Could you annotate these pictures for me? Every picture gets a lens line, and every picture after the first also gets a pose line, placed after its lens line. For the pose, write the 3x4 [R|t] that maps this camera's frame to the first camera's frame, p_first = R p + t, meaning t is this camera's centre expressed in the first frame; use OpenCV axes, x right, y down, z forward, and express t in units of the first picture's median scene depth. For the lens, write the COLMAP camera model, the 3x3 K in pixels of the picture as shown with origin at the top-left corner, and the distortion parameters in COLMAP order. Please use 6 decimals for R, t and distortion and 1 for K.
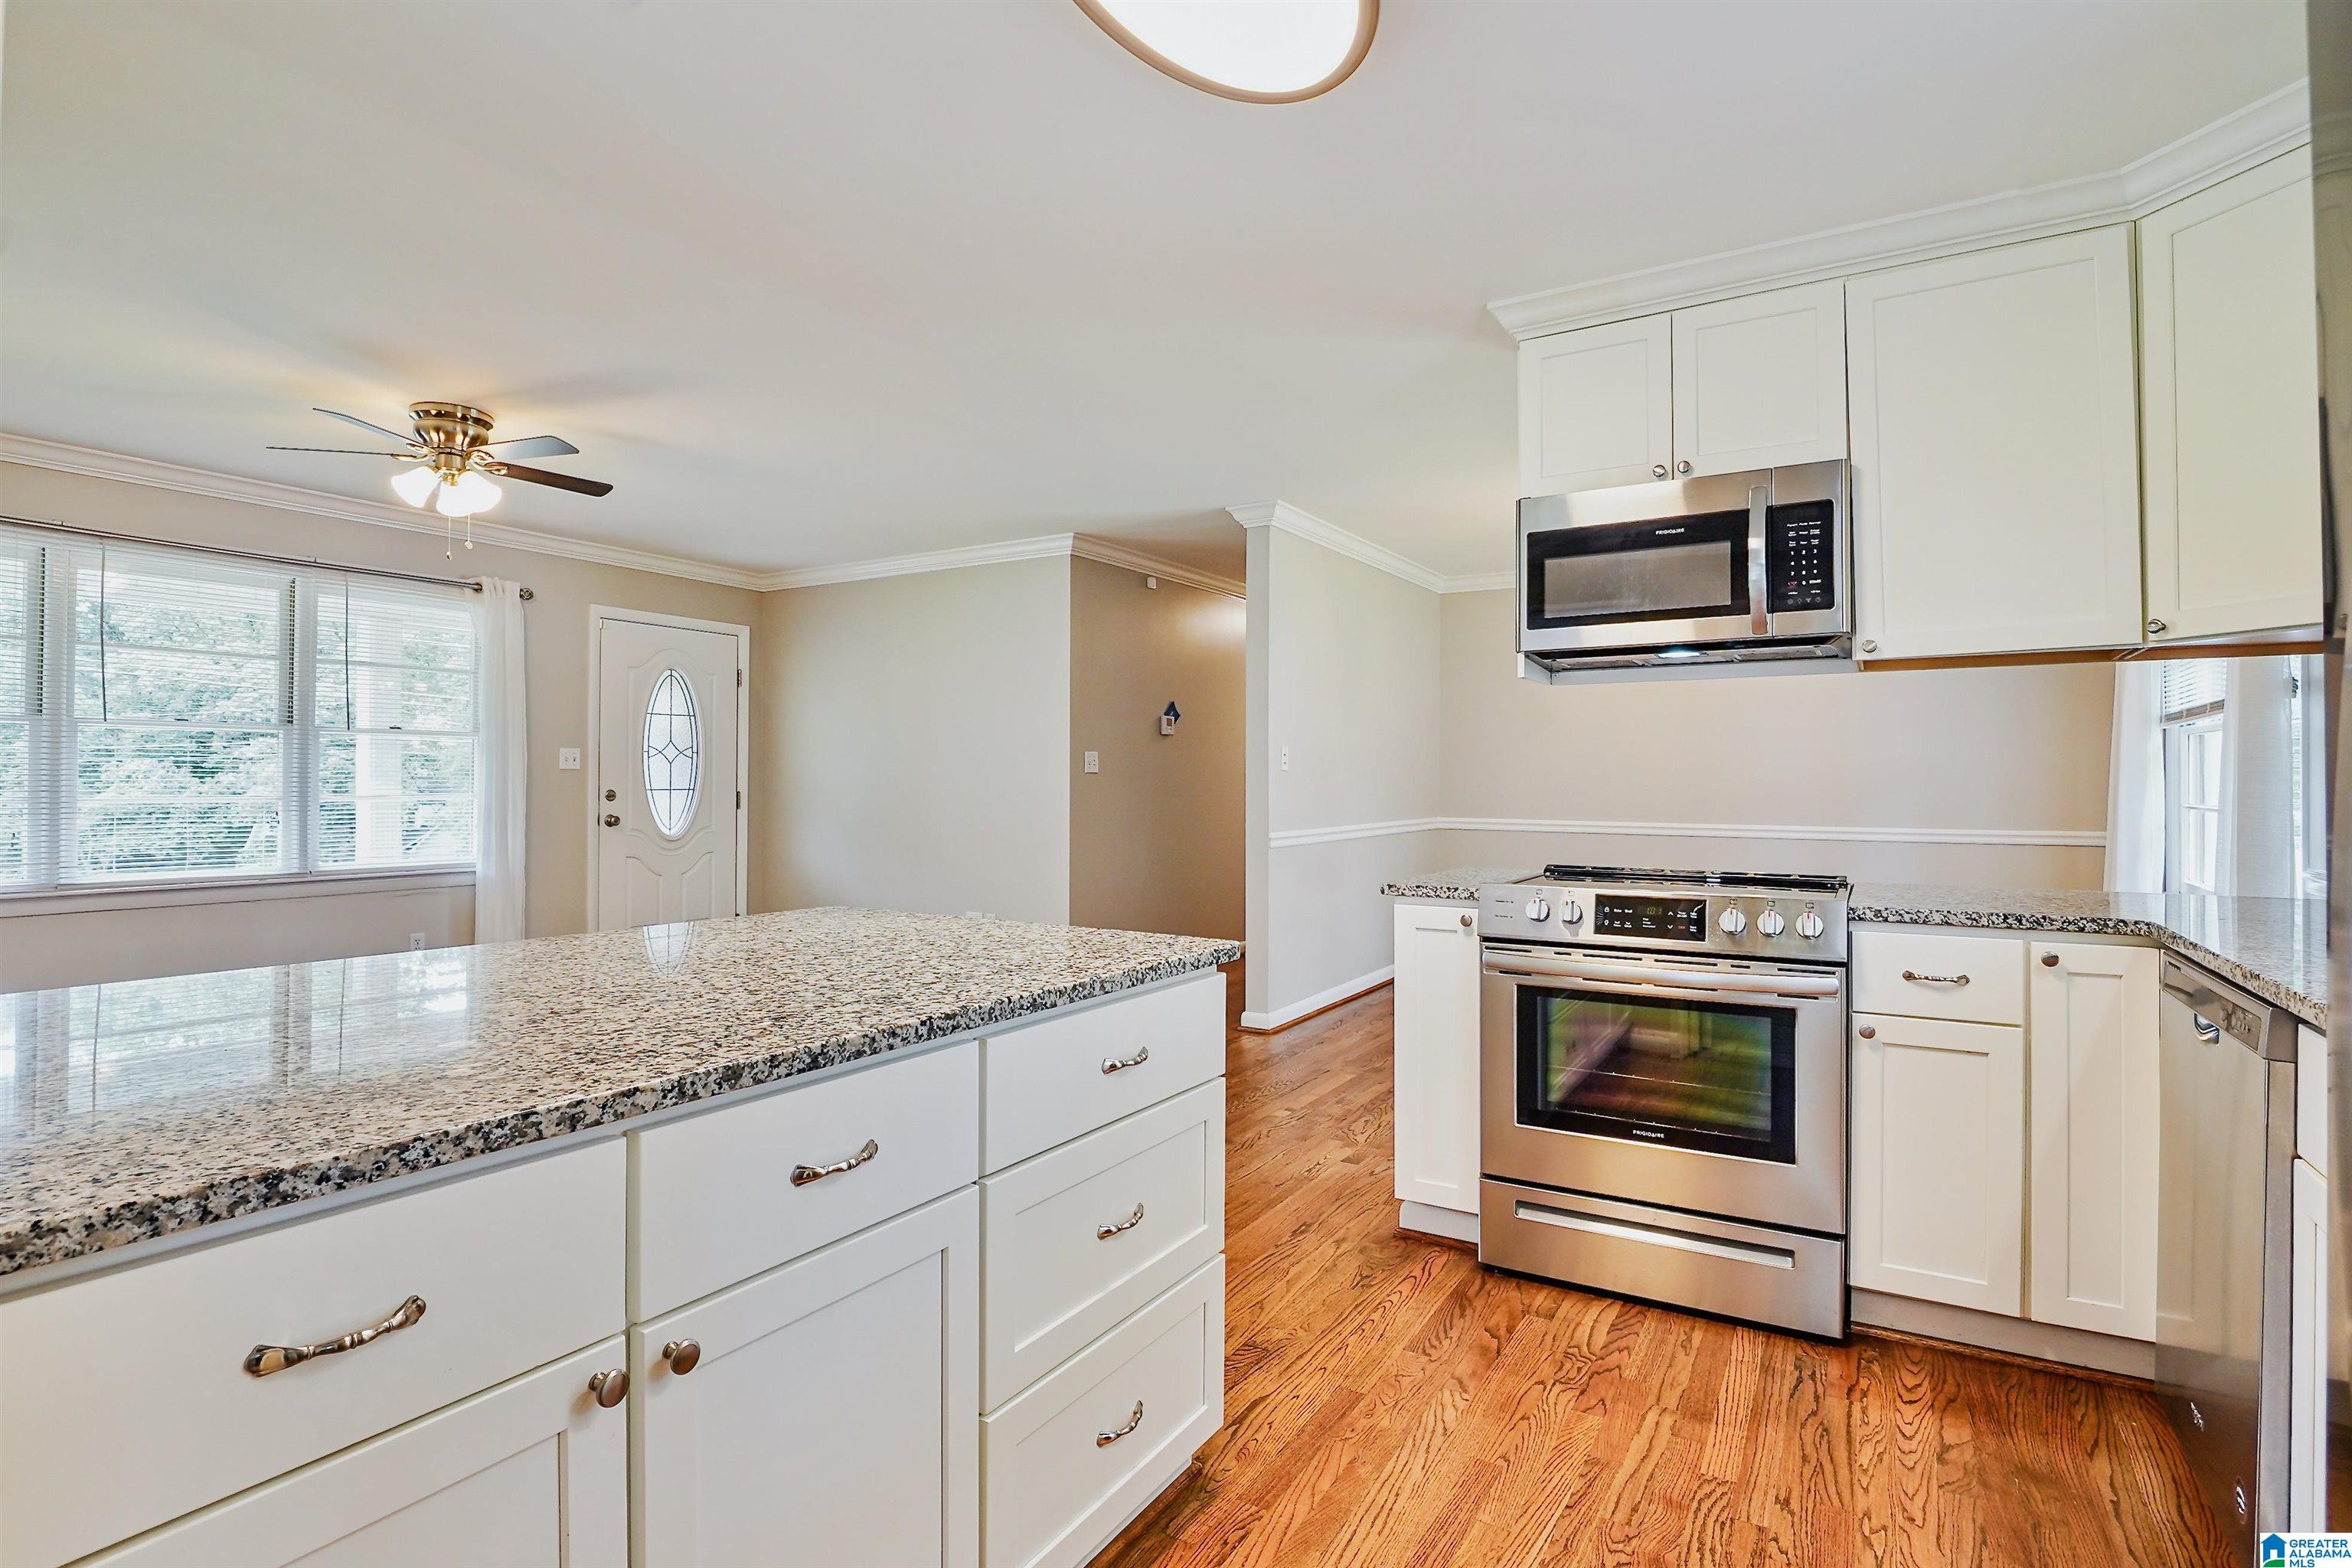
lens RADIAL K [[1162.7, 0, 1176.0], [0, 1162.7, 784.0], [0, 0, 1]] dist [-0.000021, -0.000005]
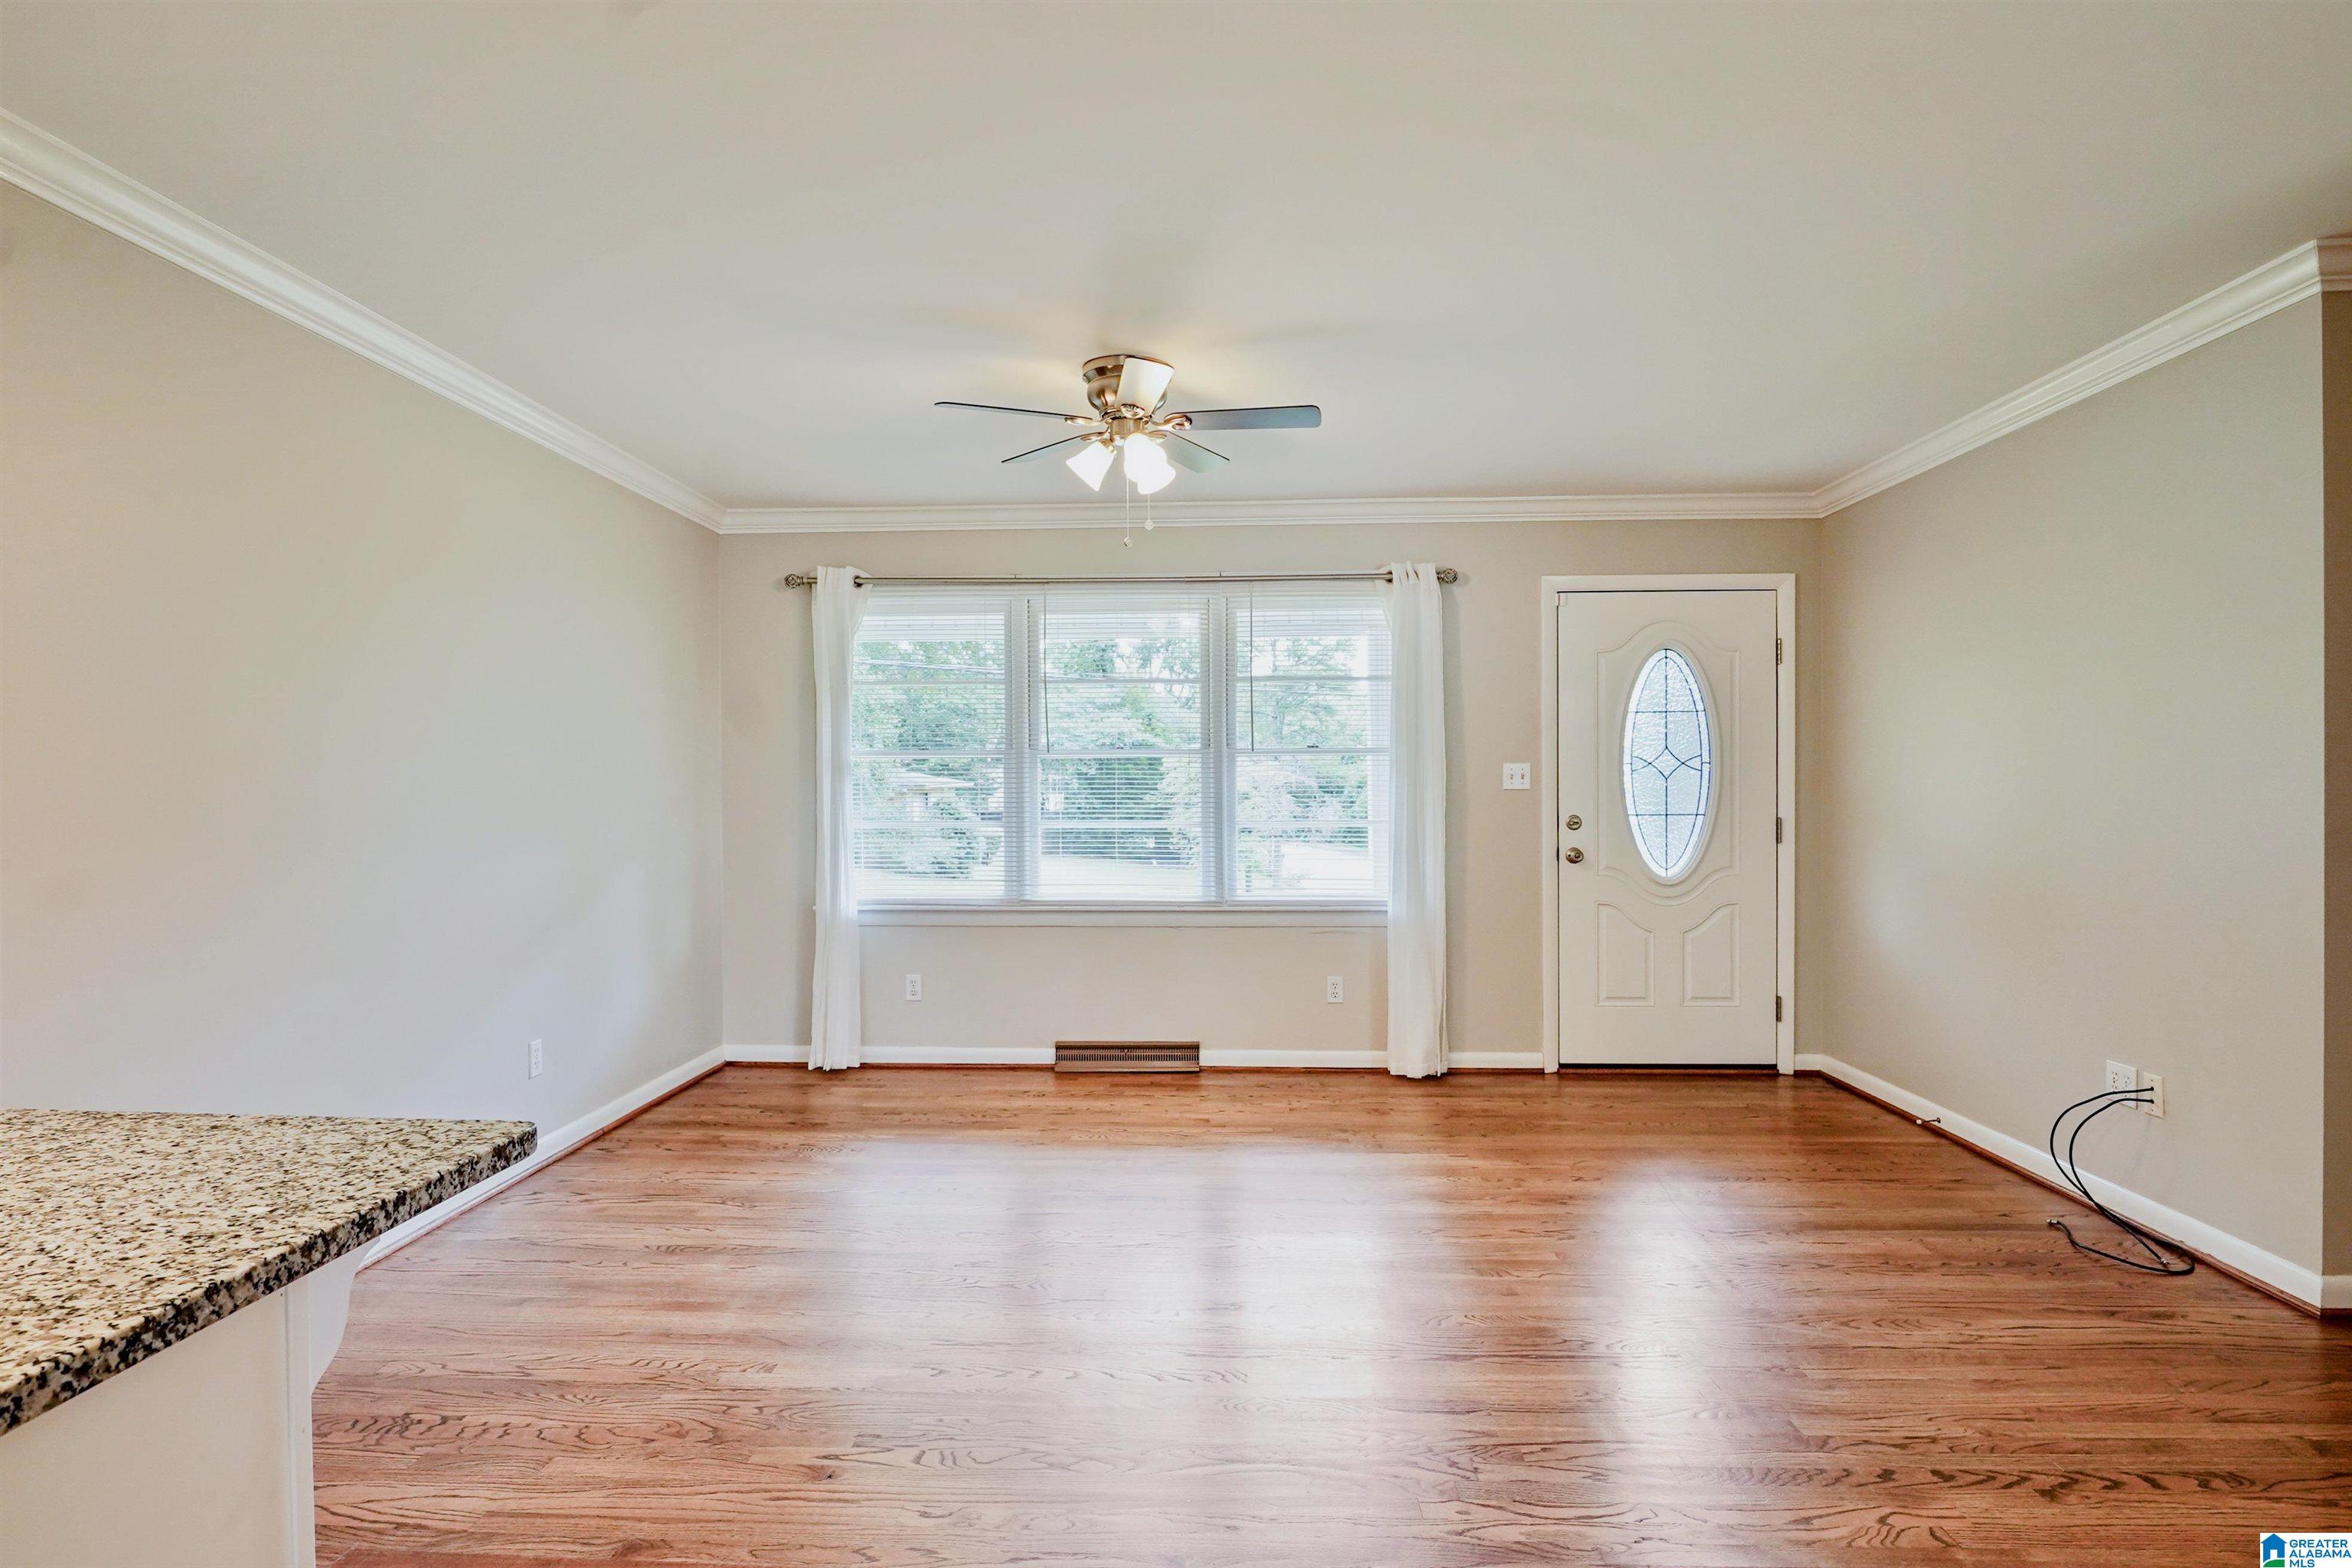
lens RADIAL K [[1244.8, 0, 1176.0], [0, 1244.8, 784.0], [0, 0, 1]] dist [-0.001957, -0.000747]
pose [[0.484708, -0.008968, -0.874630, 0.111133], [0.004990, 0.999960, -0.007487, -0.011818], [0.874662, -0.000736, 0.484733, 0.409403]]
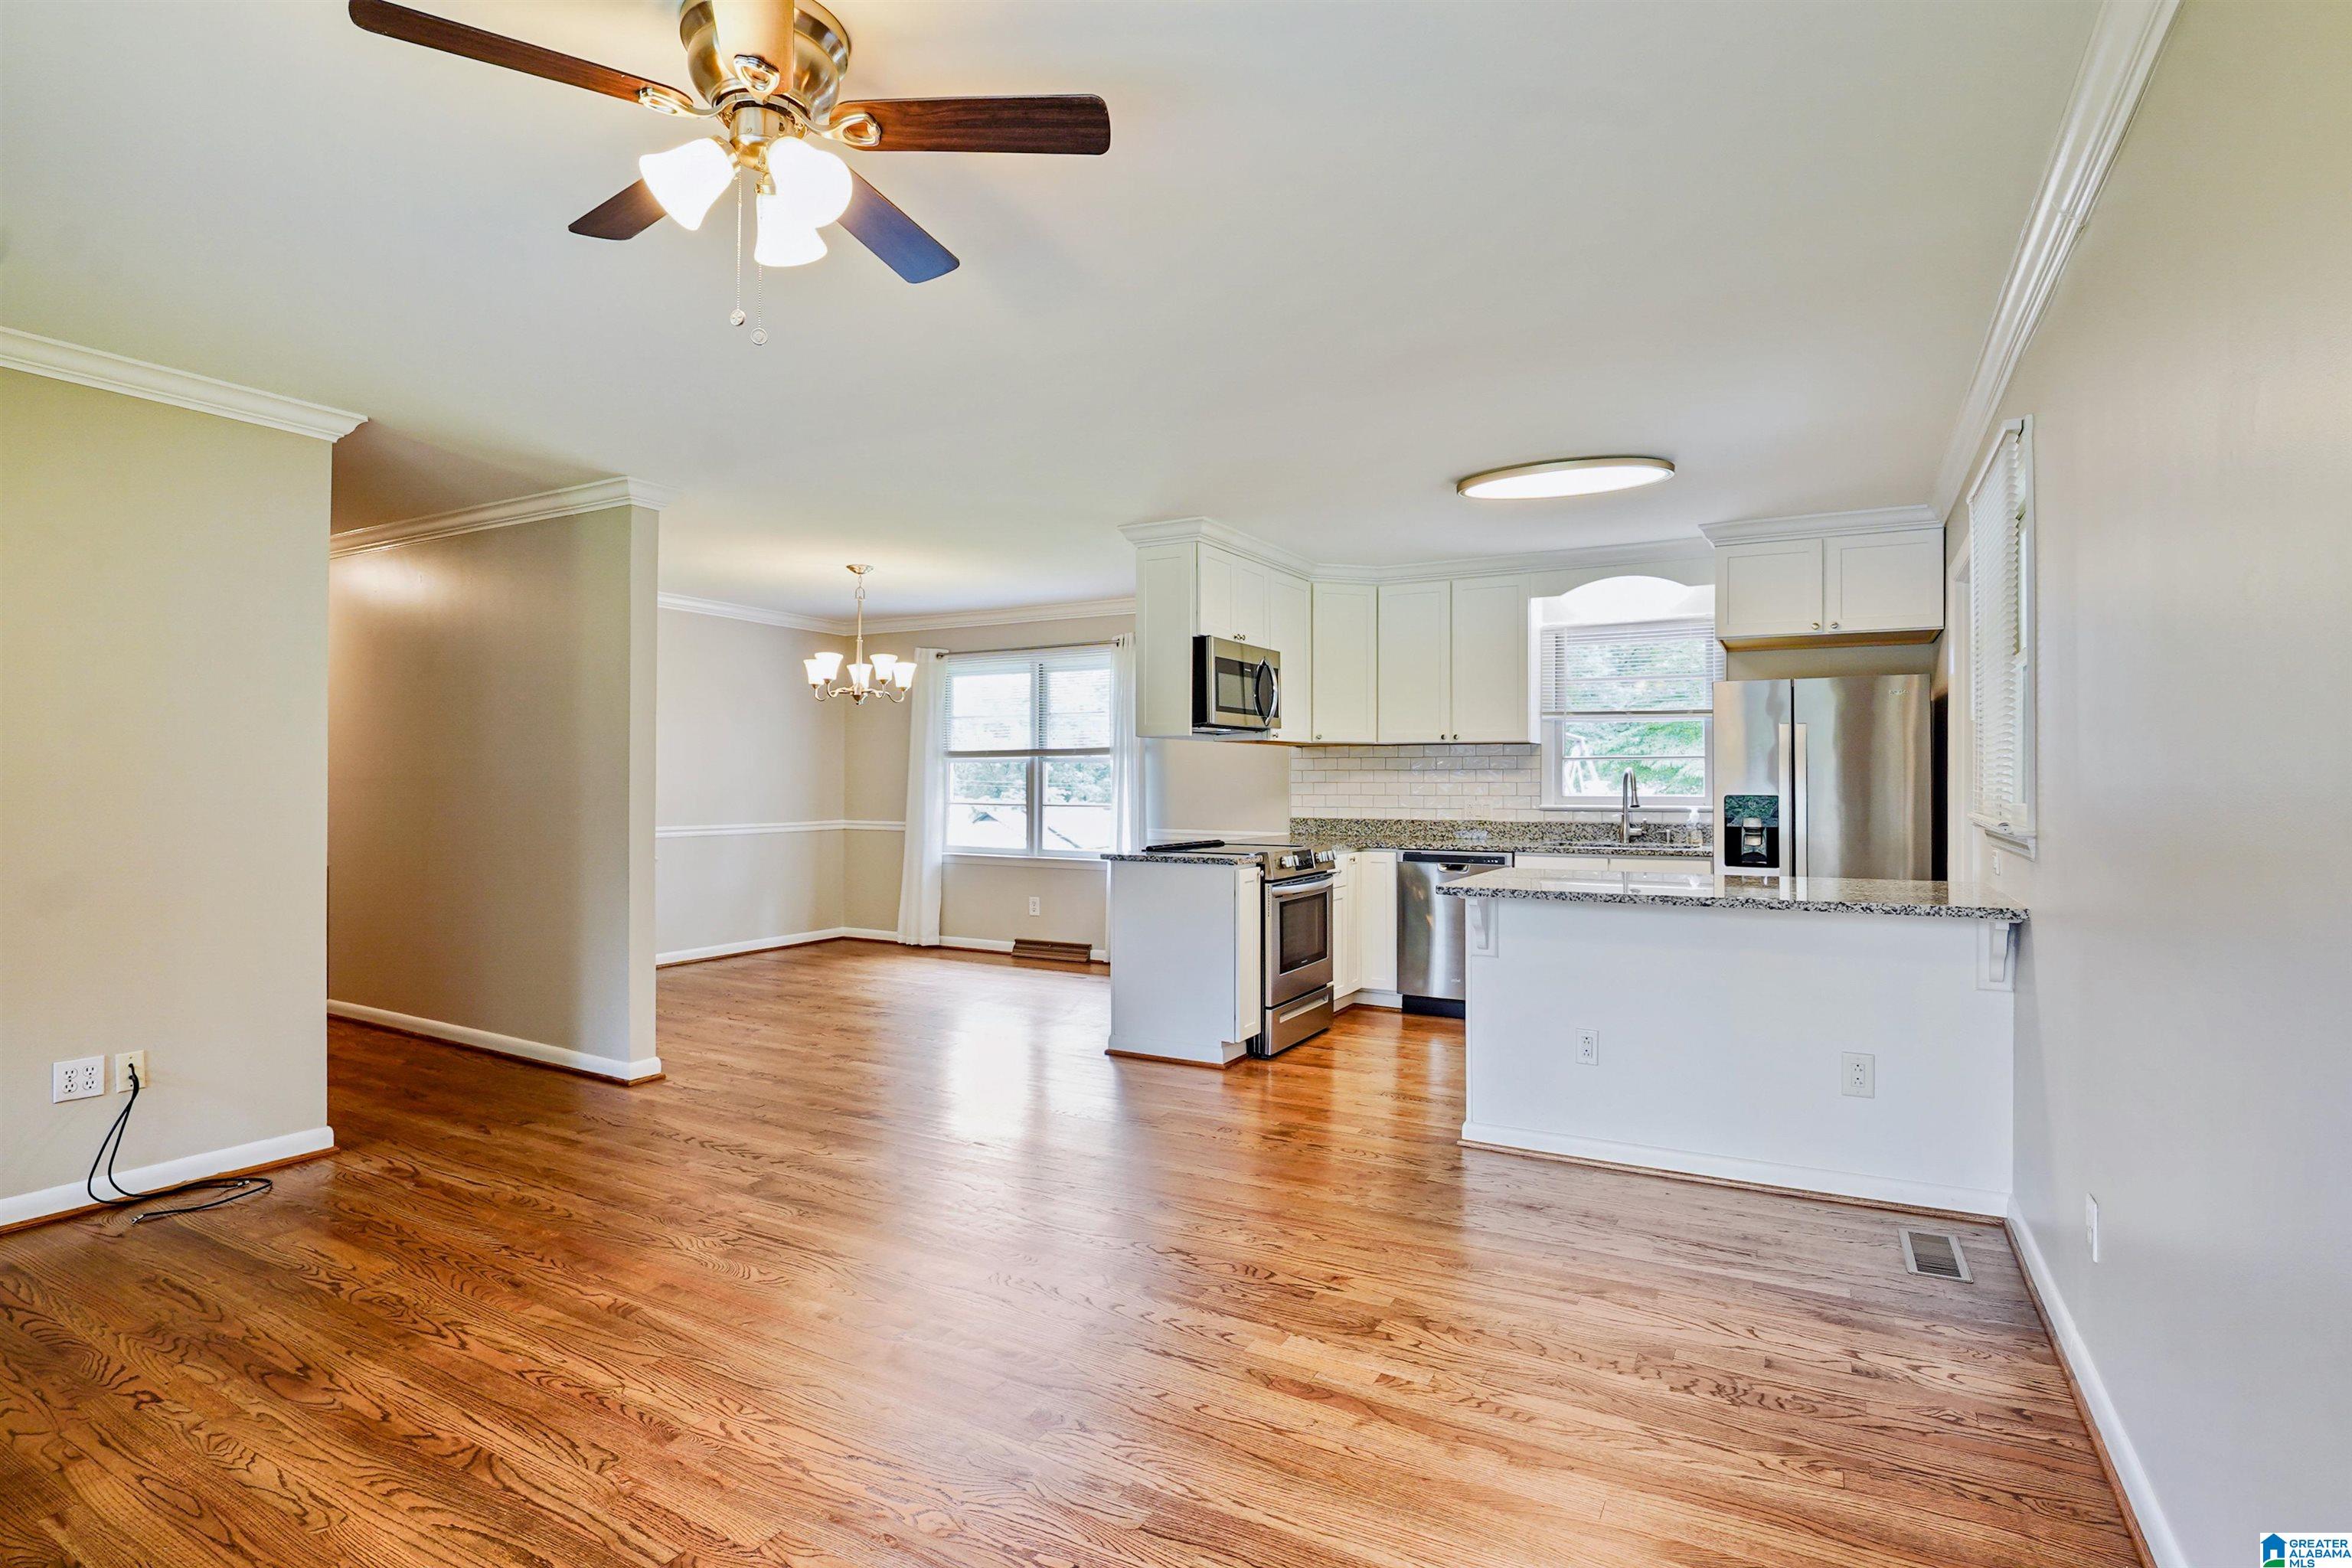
lens RADIAL K [[1162.7, 0, 1176.0], [0, 1162.7, 784.0], [0, 0, 1]] dist [-0.000021, -0.000005]
pose [[-0.043757, -0.002046, 0.999040, -0.761327], [0.002159, 0.999995, 0.002143, -0.012697], [-0.999040, 0.002251, -0.043753, 0.588855]]
